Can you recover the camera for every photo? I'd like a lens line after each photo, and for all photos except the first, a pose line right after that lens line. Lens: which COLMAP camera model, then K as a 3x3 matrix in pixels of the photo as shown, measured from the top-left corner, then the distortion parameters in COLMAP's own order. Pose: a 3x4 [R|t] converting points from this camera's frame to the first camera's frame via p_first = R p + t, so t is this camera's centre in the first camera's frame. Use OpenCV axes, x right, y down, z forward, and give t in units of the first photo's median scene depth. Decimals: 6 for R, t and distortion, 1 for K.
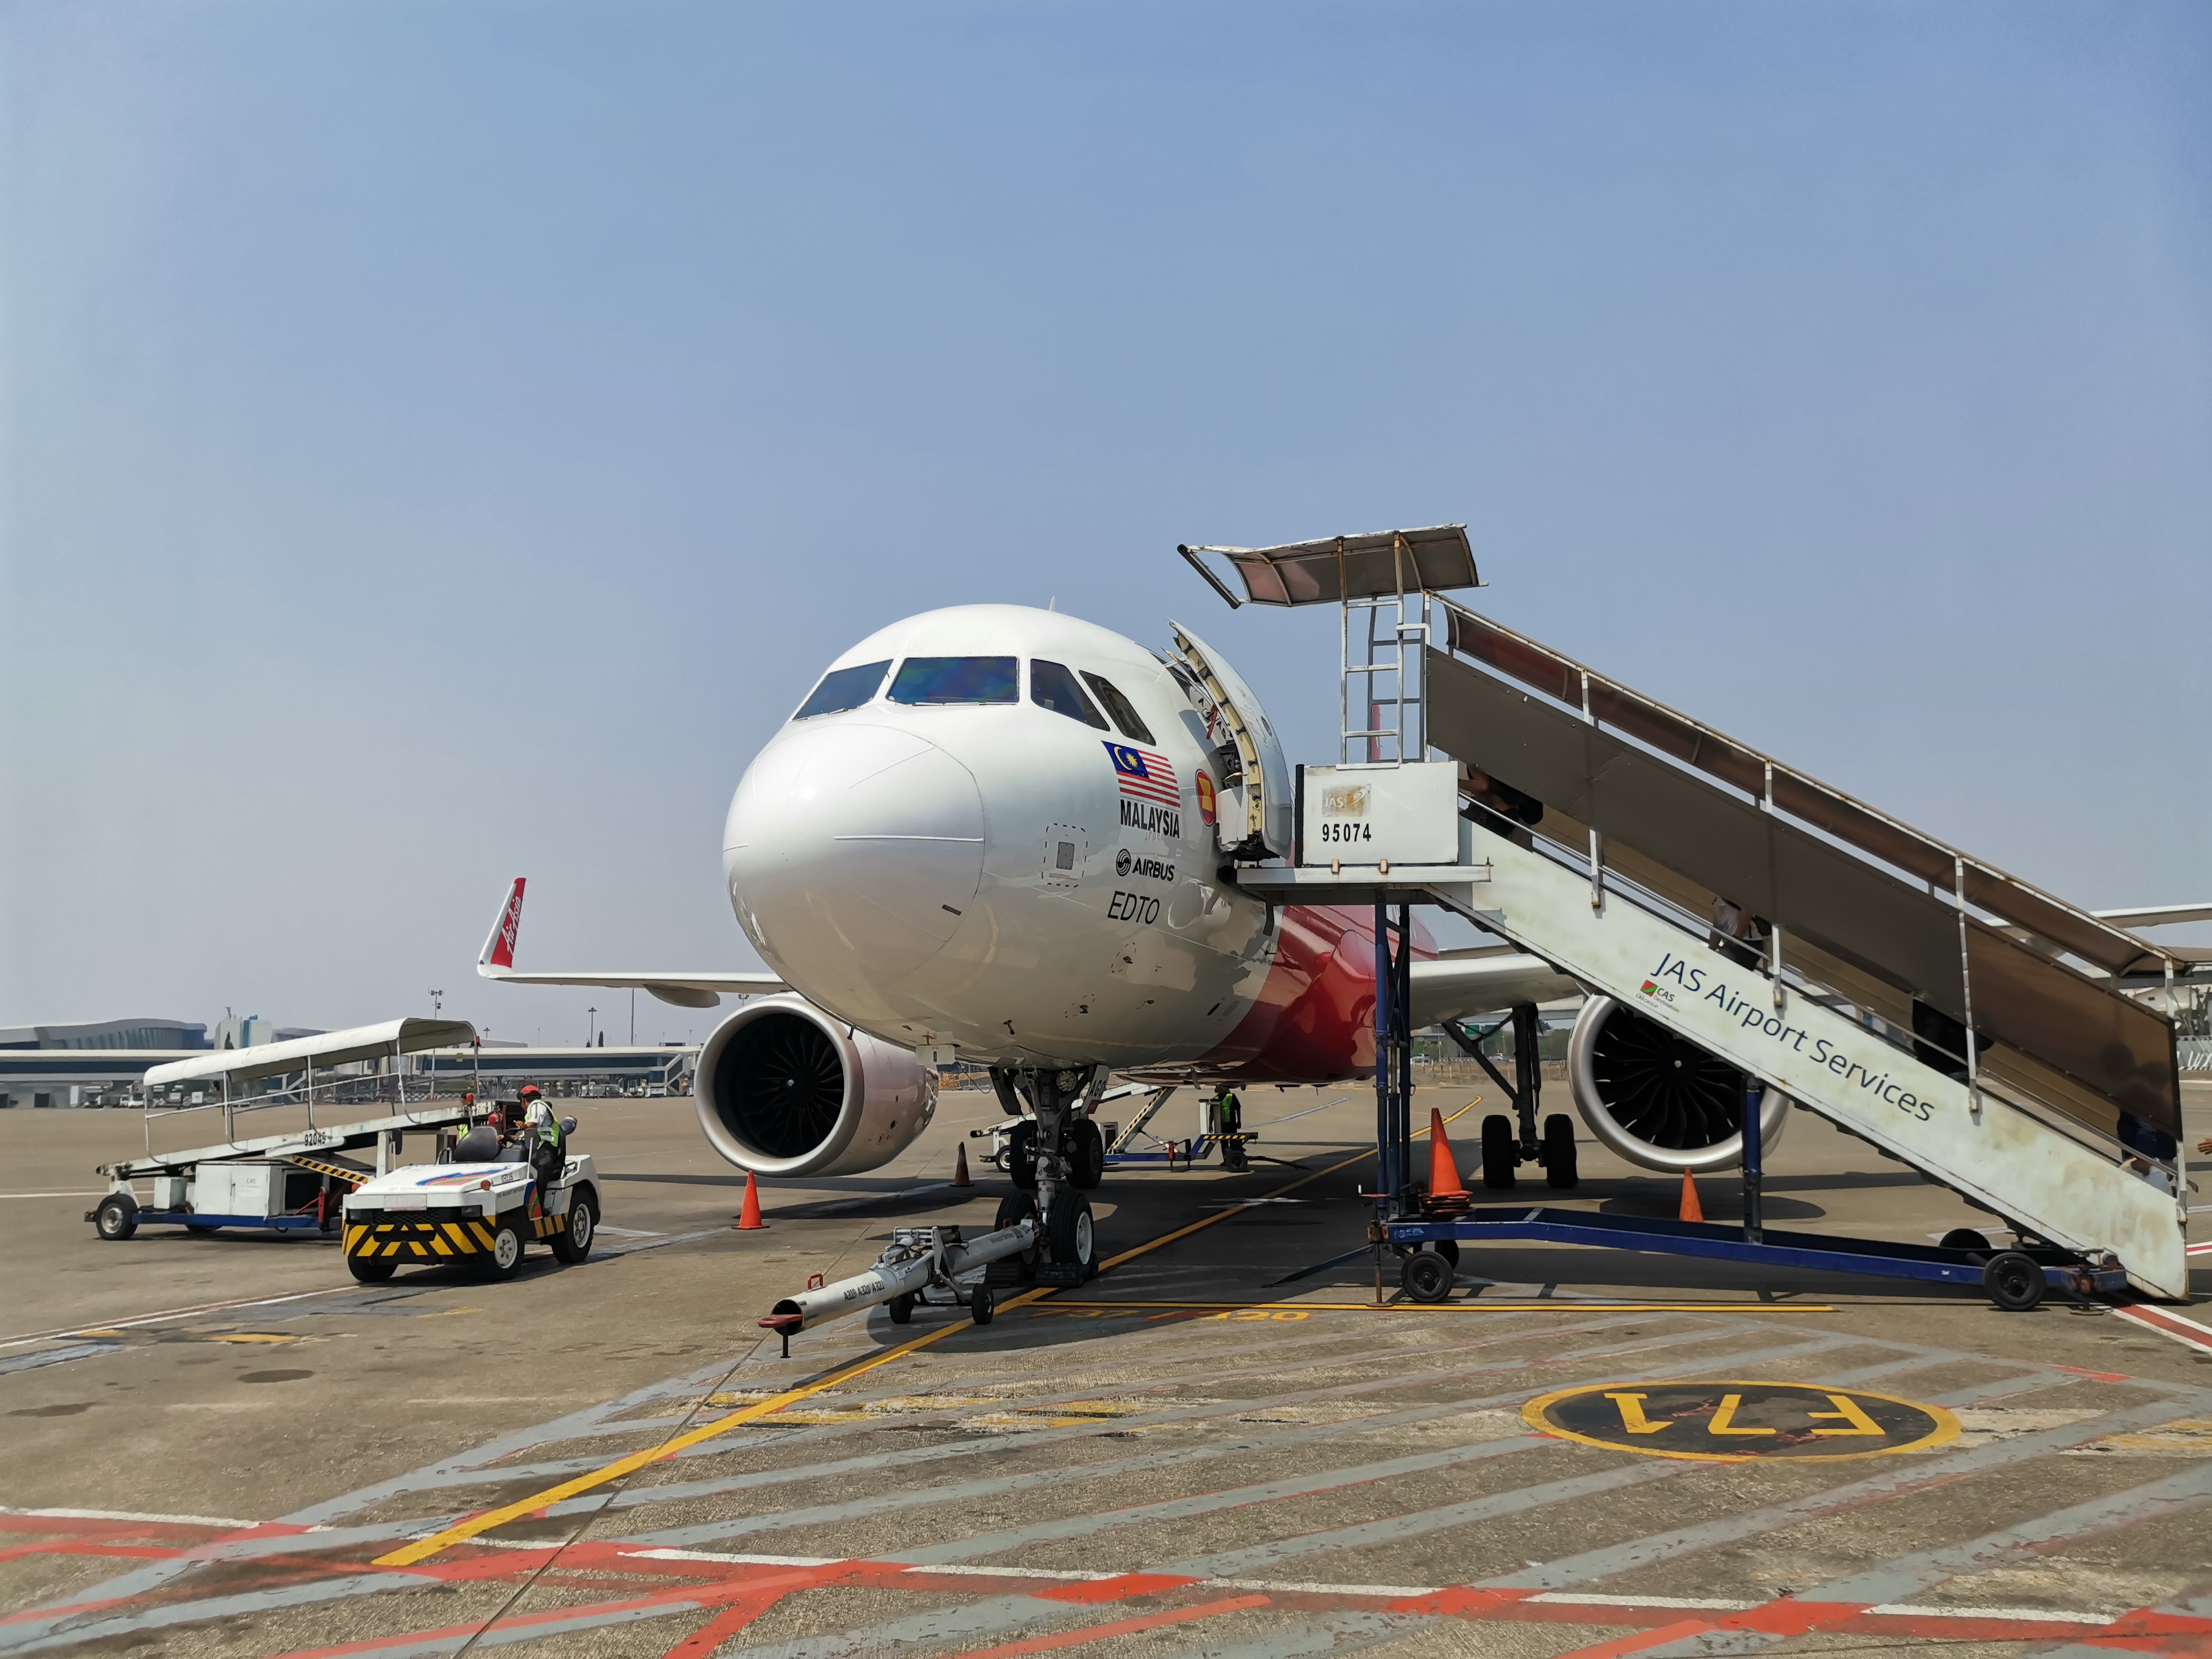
lens RADIAL K [[1644.2, 0, 1106.0], [0, 1644.2, 829.5], [0, 0, 1]] dist [-0.000194, -0.063275]
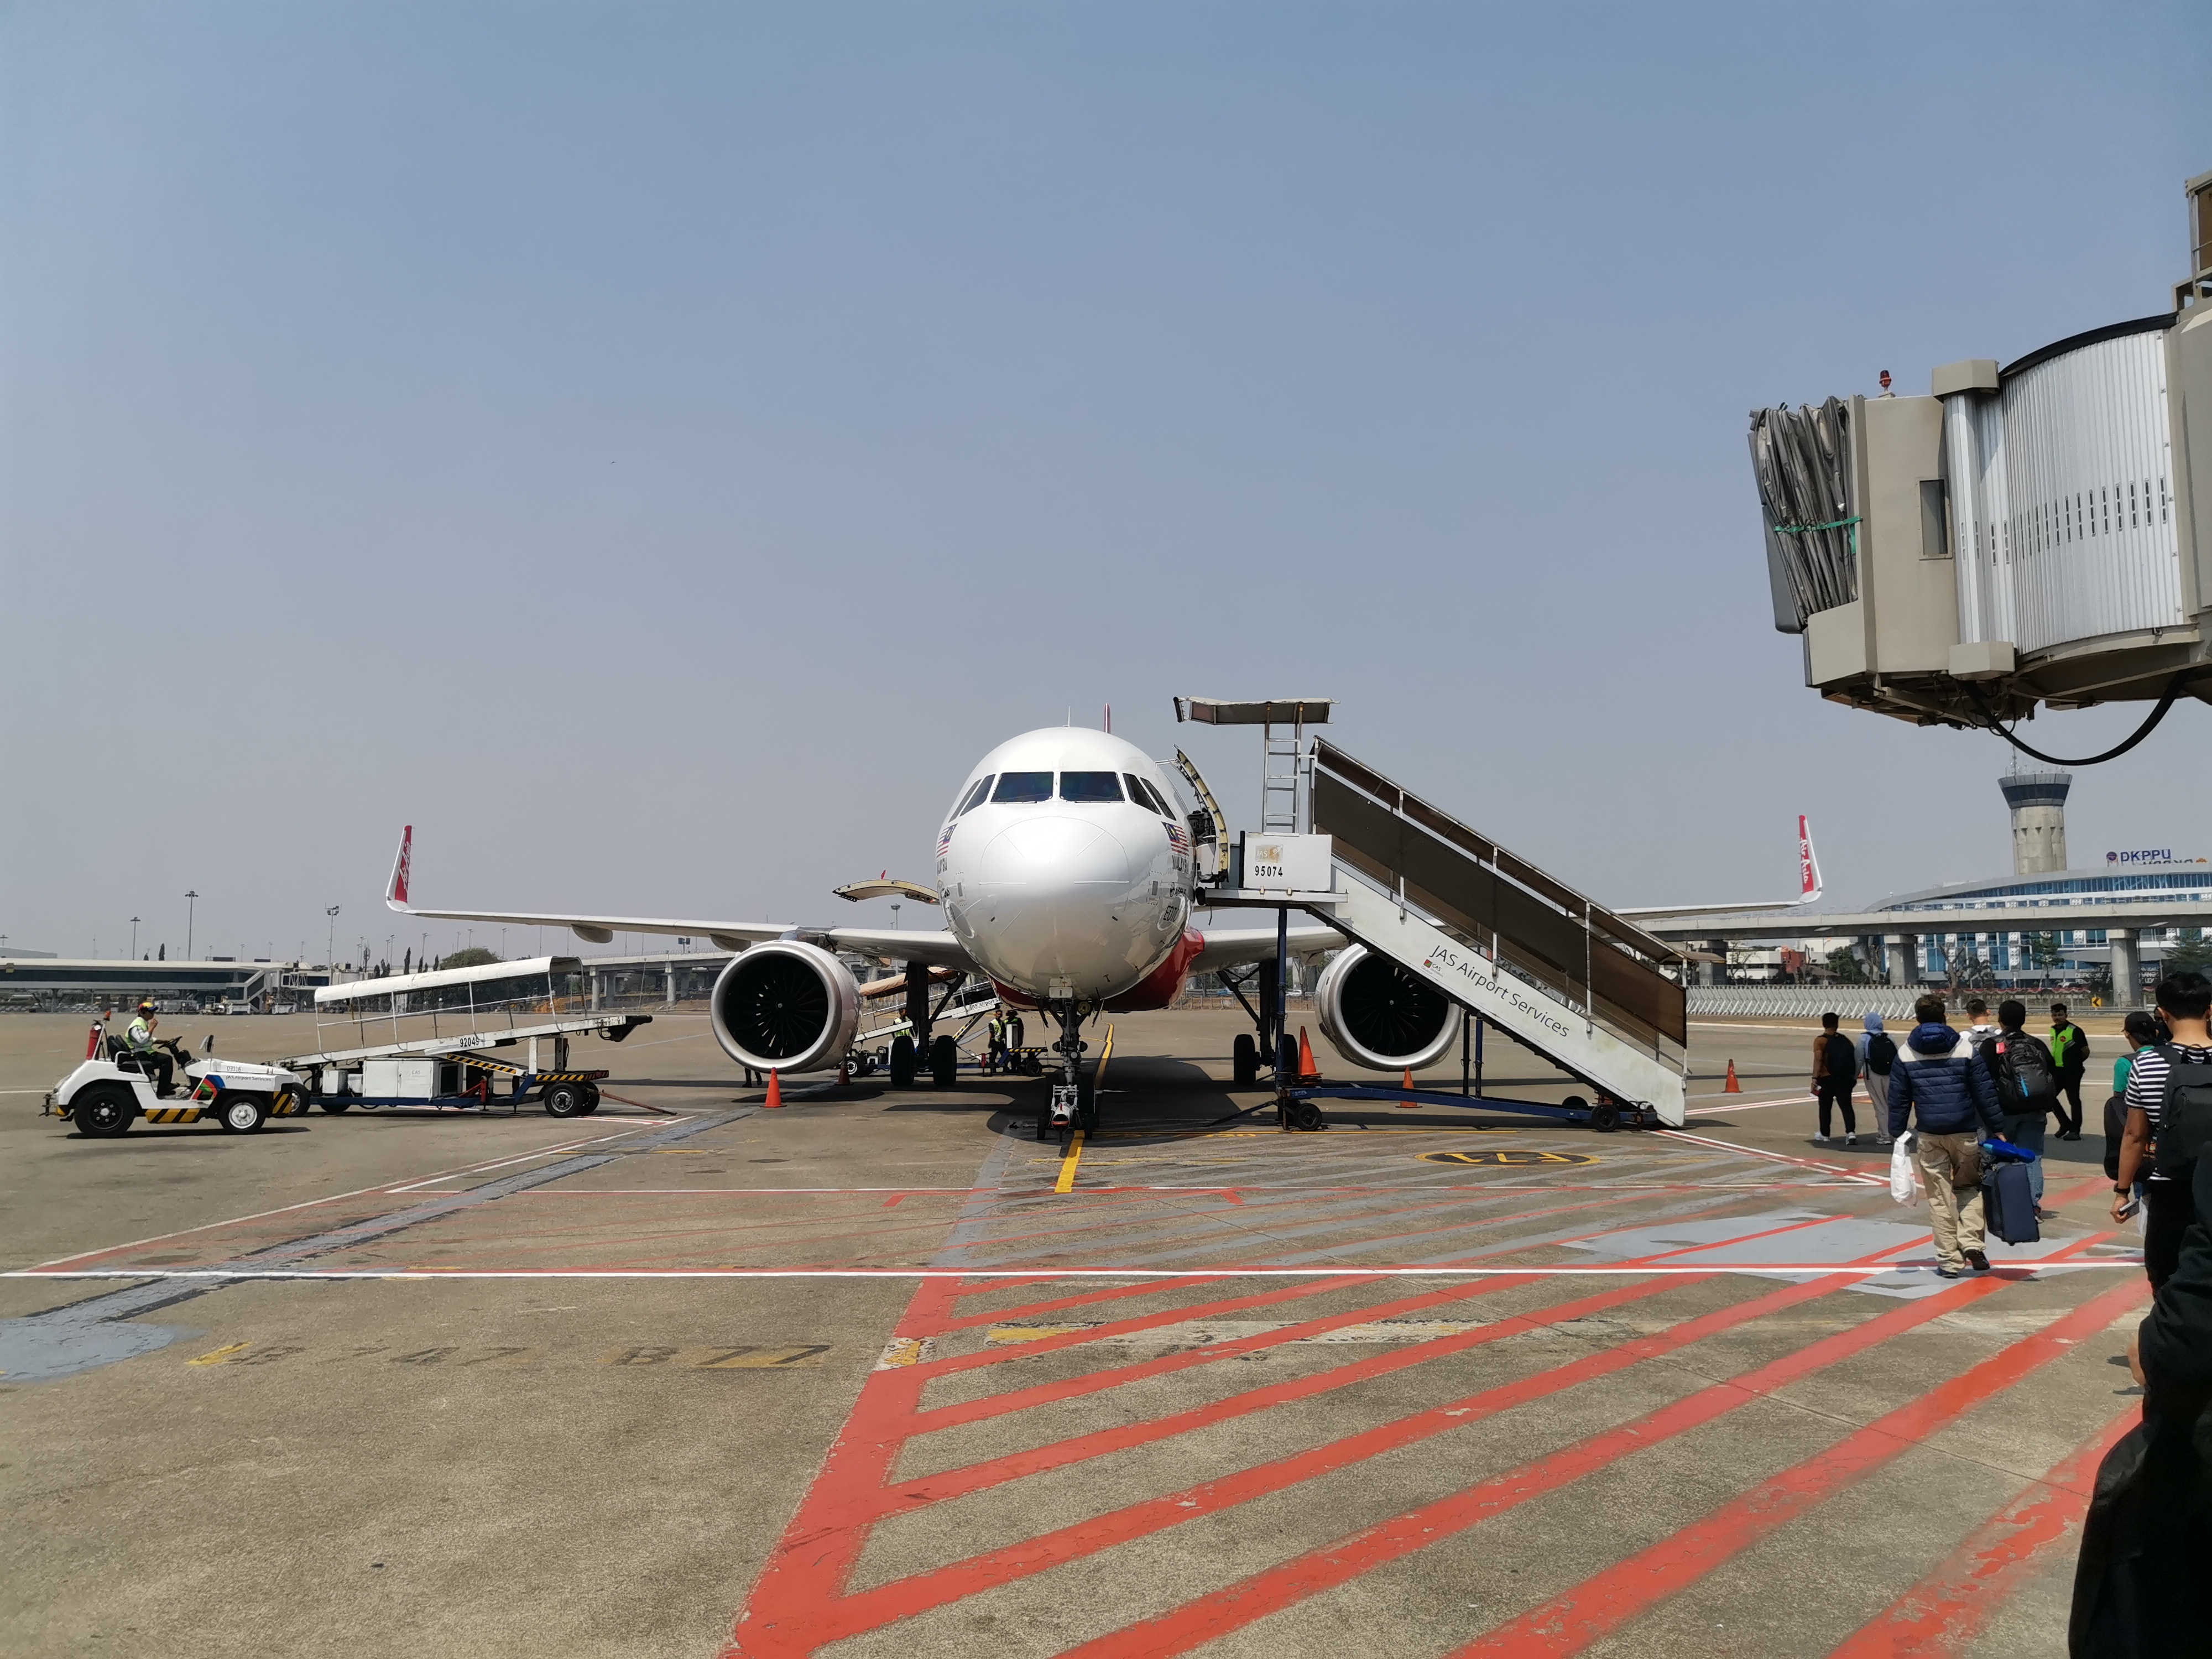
lens RADIAL K [[1639.6, 0, 1072.7], [0, 1639.6, 825.3], [0, 0, 1]] dist [0.002903, -0.010523]
pose [[0.973250, 0.040713, 0.226111, -0.466531], [-0.049990, 0.998120, 0.035454, -0.100909], [-0.224242, -0.045809, 0.973456, -0.678162]]
